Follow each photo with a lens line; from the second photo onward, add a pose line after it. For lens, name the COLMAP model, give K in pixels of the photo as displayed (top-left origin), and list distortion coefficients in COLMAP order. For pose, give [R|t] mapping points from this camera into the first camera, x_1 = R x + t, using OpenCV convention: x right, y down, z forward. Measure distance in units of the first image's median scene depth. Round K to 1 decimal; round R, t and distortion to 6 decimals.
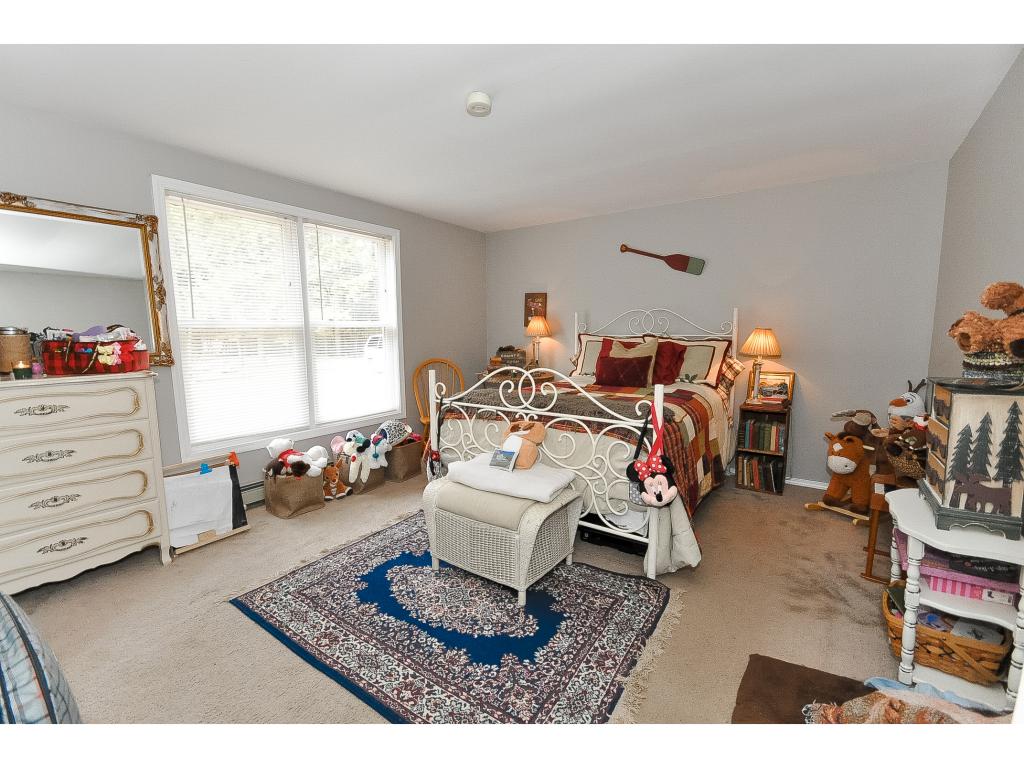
lens RADIAL K [[444.0, 0, 511.8], [0, 444.0, 388.2], [0, 0, 1]] dist [0.003892, -0.012039]
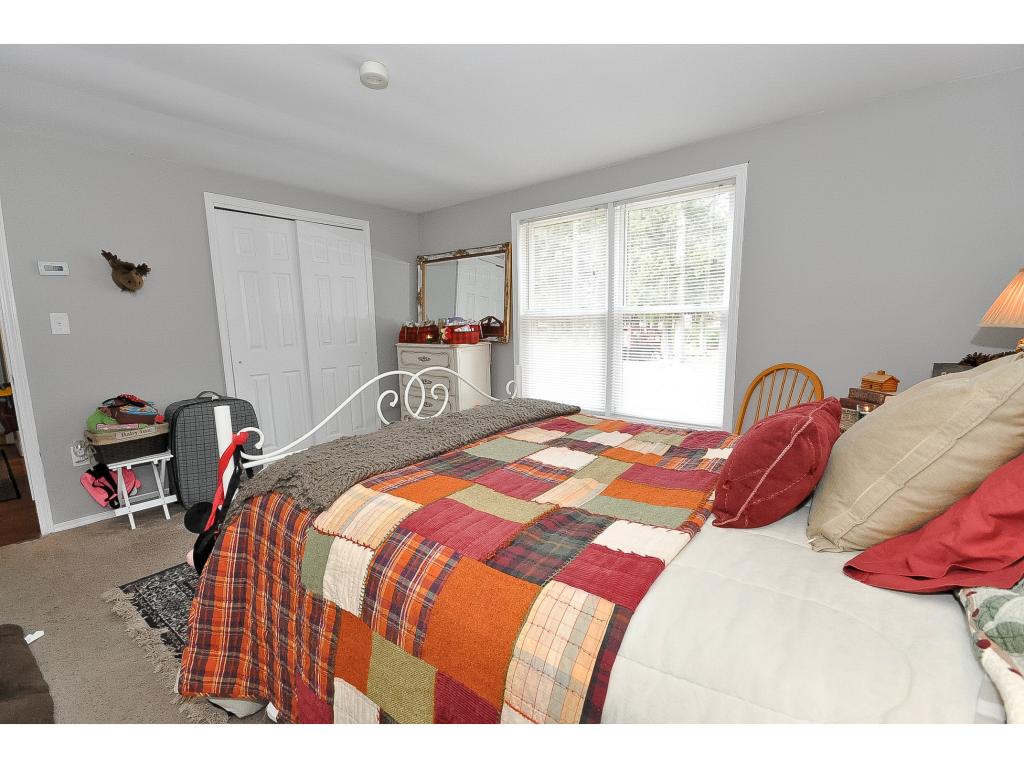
lens RADIAL K [[444.0, 0, 511.8], [0, 444.0, 388.2], [0, 0, 1]] dist [0.003892, -0.012039]
pose [[-0.066526, 0.151266, -0.986252, 0.744103], [-0.113900, 0.980829, 0.158117, -0.146164], [0.991262, 0.122853, -0.048022, 1.148608]]
